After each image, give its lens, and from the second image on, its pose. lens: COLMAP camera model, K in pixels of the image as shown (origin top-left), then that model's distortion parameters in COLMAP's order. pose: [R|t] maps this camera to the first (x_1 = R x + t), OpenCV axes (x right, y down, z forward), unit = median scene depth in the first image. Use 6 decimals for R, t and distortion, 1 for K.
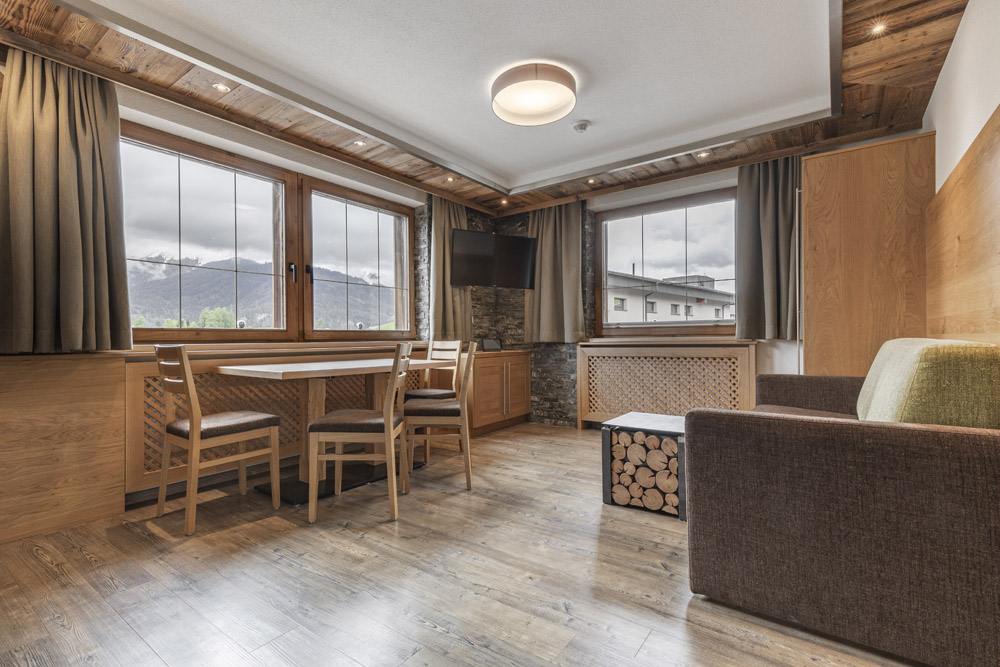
lens RADIAL K [[458.0, 0, 501.9], [0, 458.0, 342.2], [0, 0, 1]] dist [0.002308, 0.000557]
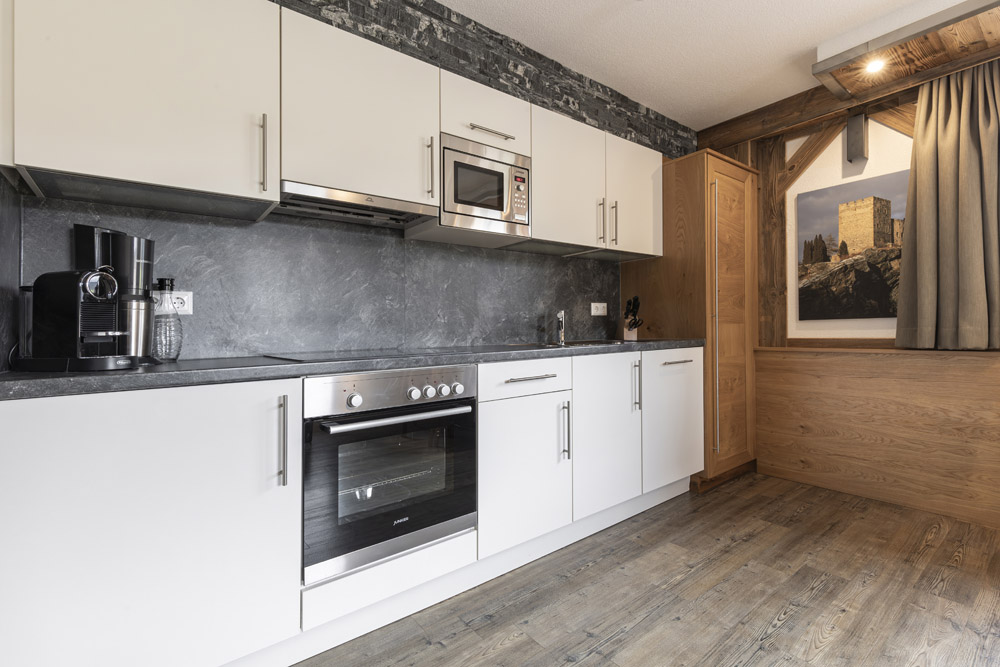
lens RADIAL K [[458.0, 0, 529.5], [0, 458.0, 321.3], [0, 0, 1]] dist [0.002308, 0.000557]
pose [[-0.244486, -0.003852, -0.969645, 0.300462], [0.003330, 0.999983, -0.004812, -0.042108], [0.969647, -0.004405, -0.244469, 0.324061]]
